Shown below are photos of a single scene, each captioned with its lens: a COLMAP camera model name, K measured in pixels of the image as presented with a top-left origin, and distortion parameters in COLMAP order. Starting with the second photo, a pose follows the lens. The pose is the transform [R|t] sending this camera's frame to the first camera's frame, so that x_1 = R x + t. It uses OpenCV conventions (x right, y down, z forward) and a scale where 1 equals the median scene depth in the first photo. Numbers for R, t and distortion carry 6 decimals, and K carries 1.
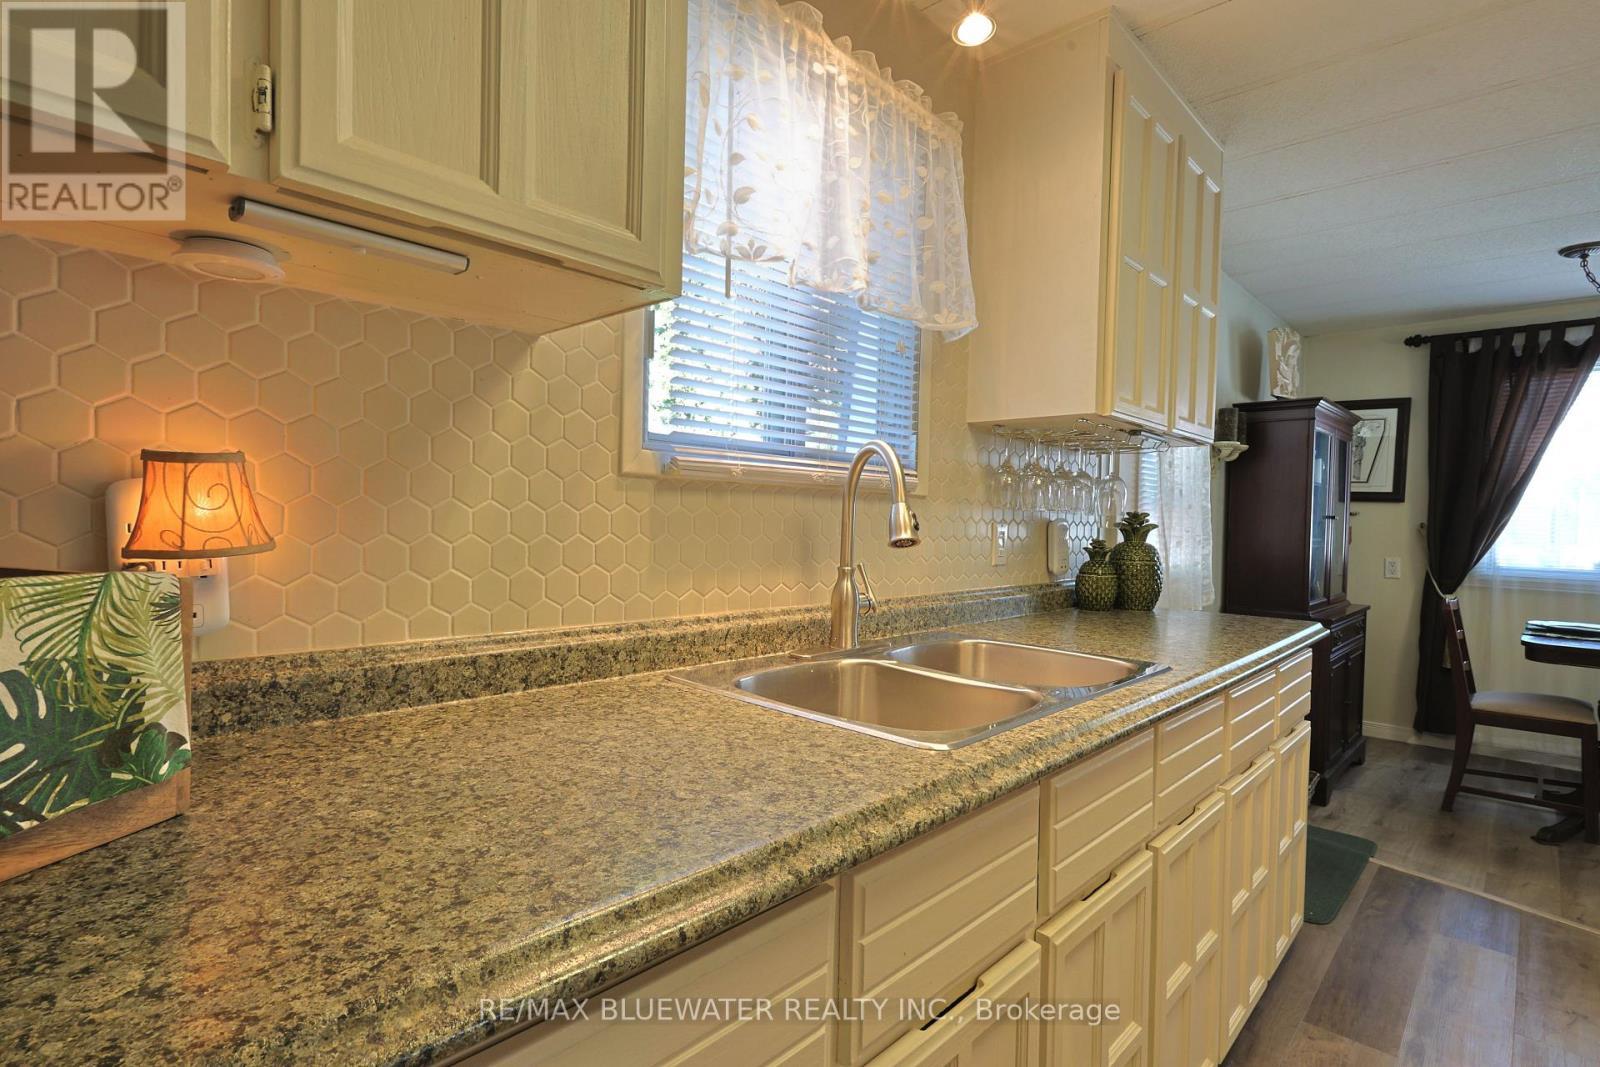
lens RADIAL K [[787.5, 0, 798.1], [0, 787.5, 534.7], [0, 0, 1]] dist [0.000573, 0.001513]
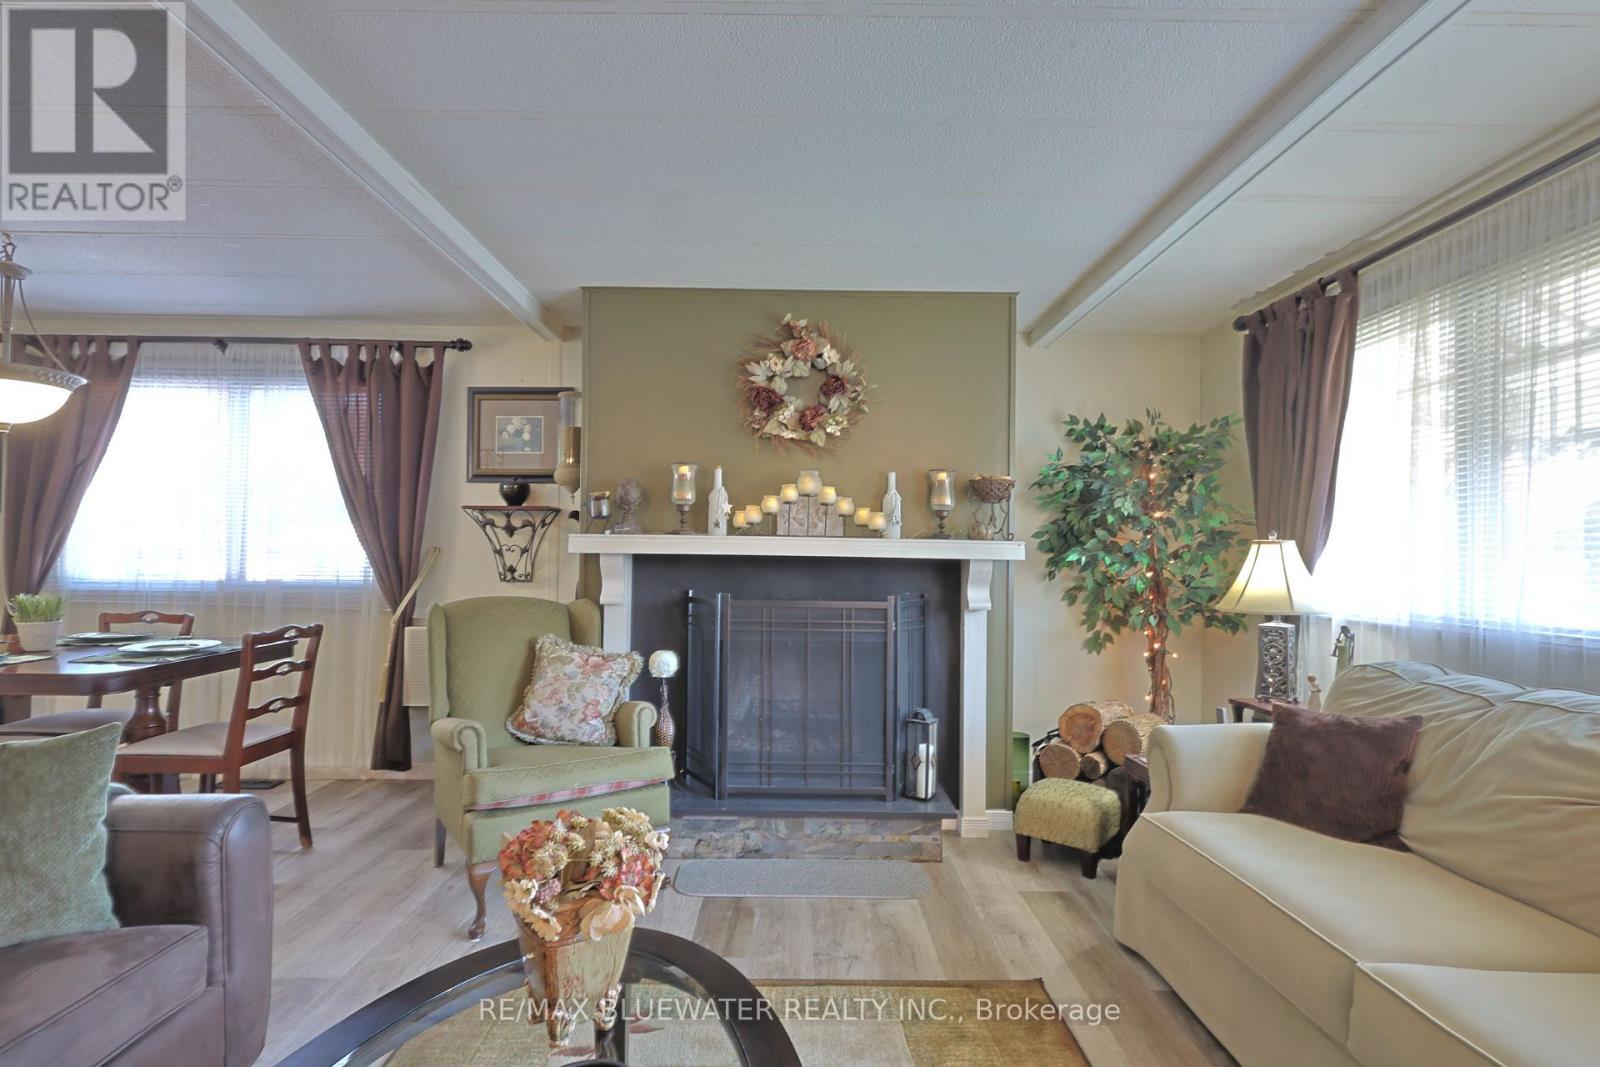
lens RADIAL K [[807.6, 0, 828.0], [0, 807.6, 535.5], [0, 0, 1]] dist [0.002477, -0.000738]
pose [[0.721449, 0.001548, 0.692466, 2.191197], [0.017063, 0.999654, -0.020012, 0.052837], [-0.692257, 0.026253, 0.721173, -0.899594]]
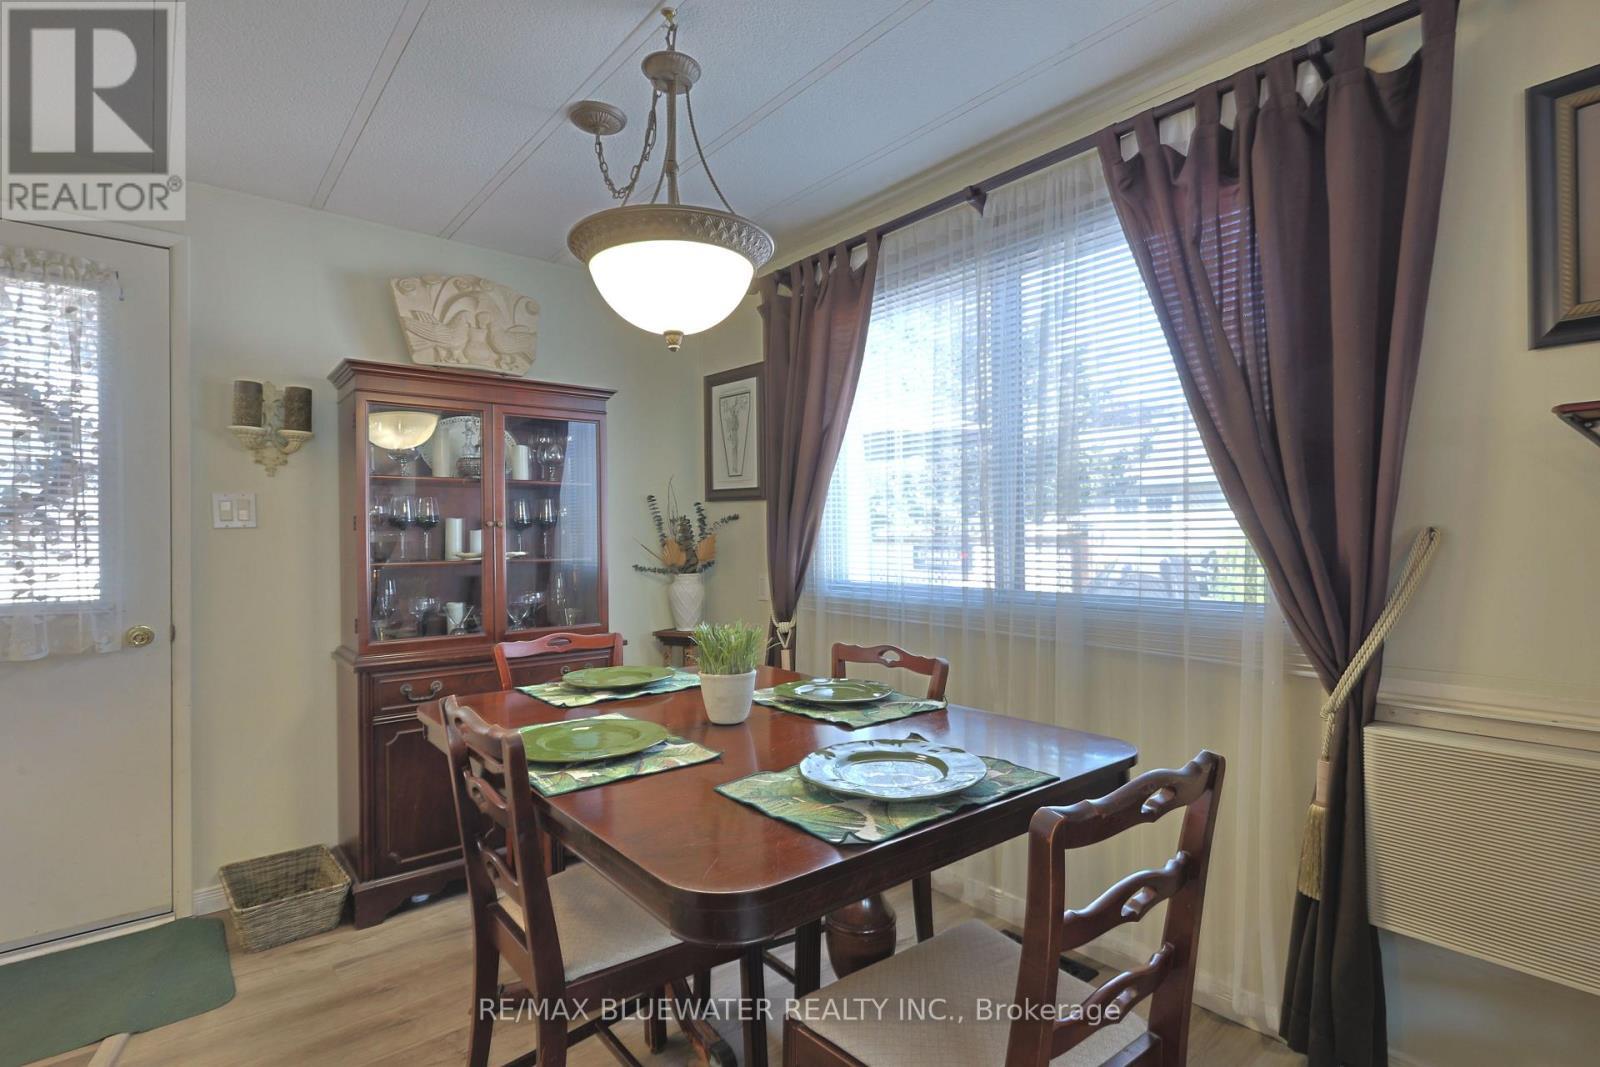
lens RADIAL K [[801.8, 0, 791.7], [0, 801.8, 538.2], [0, 0, 1]] dist [0.004078, 0.000009]
pose [[0.991678, -0.026486, -0.125985, 2.394900], [0.023887, 0.999470, -0.022101, 0.033168], [0.126504, 0.018907, 0.991786, 0.669733]]
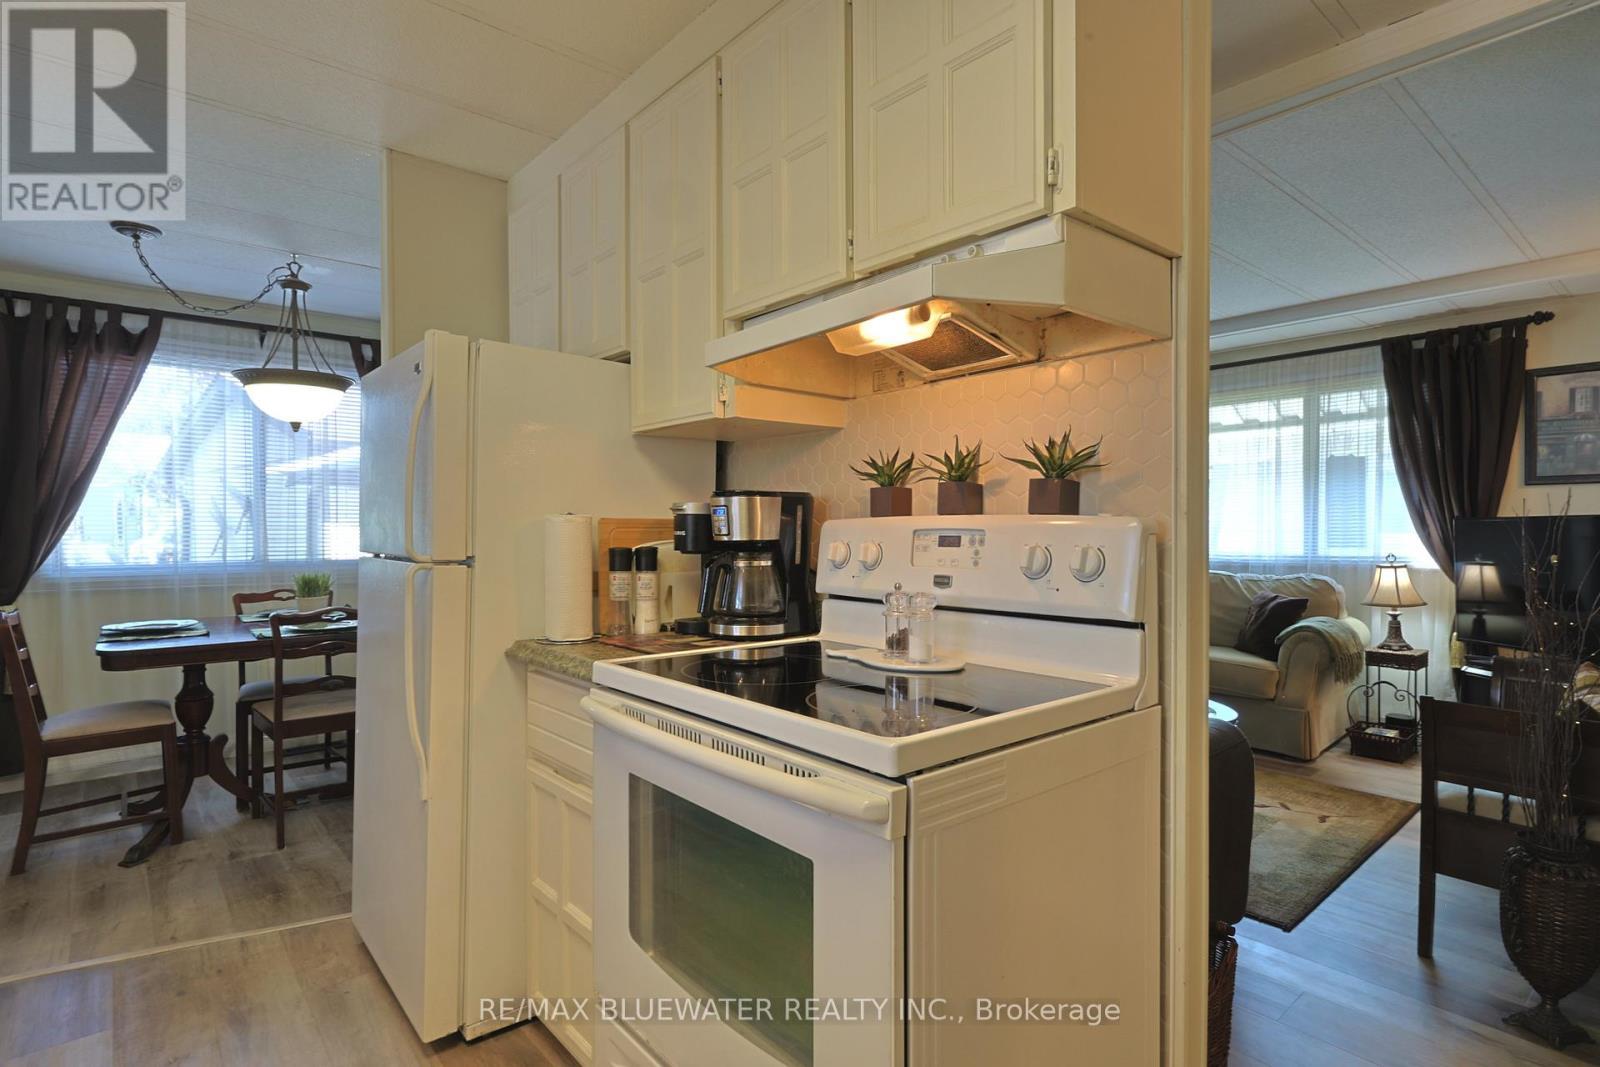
lens RADIAL K [[815.5, 0, 802.8], [0, 815.5, 535.6], [0, 0, 1]] dist [0.001331, 0.001478]
pose [[0.108333, -0.034867, 0.993503, 0.174386], [0.028039, 0.999094, 0.032006, -0.003578], [-0.993719, 0.024390, 0.109213, 0.197334]]
